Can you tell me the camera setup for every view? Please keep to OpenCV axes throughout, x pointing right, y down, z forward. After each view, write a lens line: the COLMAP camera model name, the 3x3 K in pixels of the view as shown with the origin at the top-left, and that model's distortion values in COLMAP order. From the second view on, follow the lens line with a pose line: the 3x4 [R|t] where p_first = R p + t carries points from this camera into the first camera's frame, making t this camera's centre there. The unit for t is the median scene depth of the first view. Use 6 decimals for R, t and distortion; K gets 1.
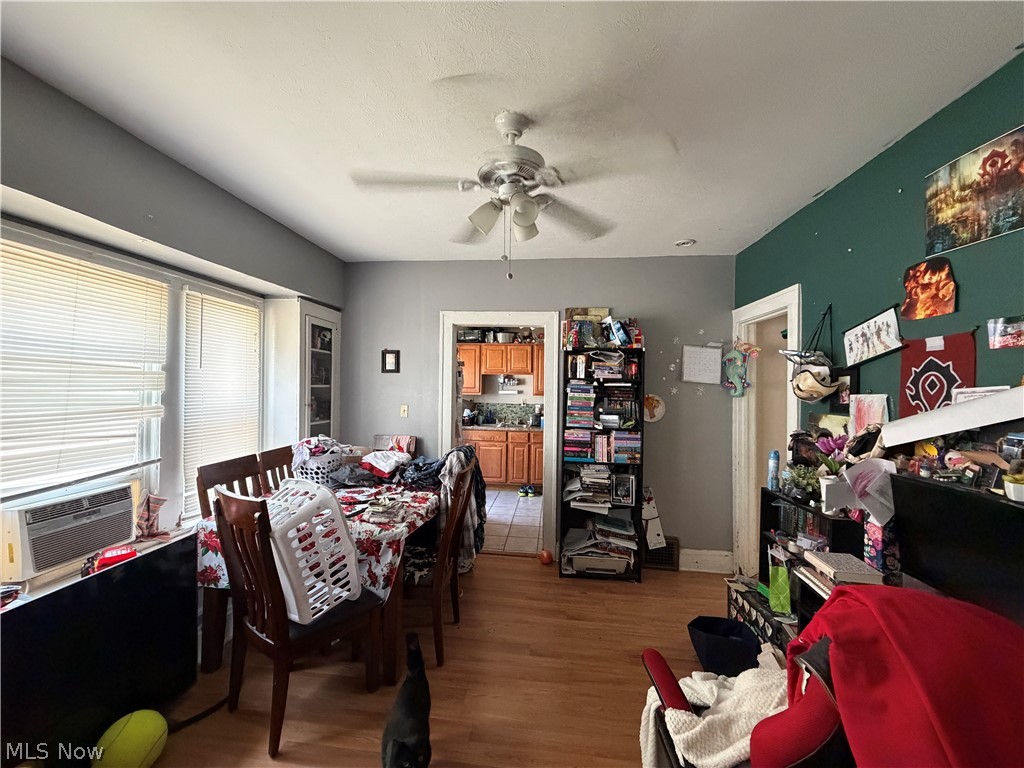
lens RADIAL K [[416.2, 0, 511.1], [0, 416.2, 386.1], [0, 0, 1]] dist [-0.003085, -0.000248]
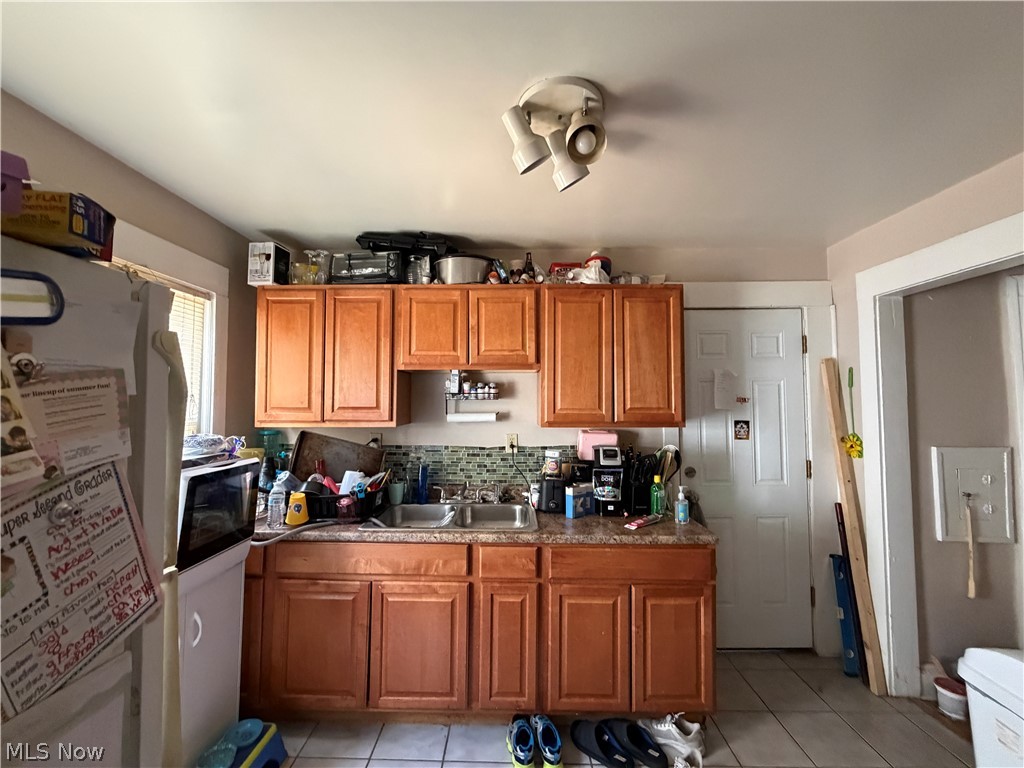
lens RADIAL K [[416.2, 0, 508.1], [0, 416.2, 380.6], [0, 0, 1]] dist [-0.003085, -0.000248]
pose [[0.995796, -0.008181, 0.091231, -0.008544], [0.011868, 0.999131, -0.039952, -0.003665], [-0.090825, 0.040867, 0.995028, 0.640906]]
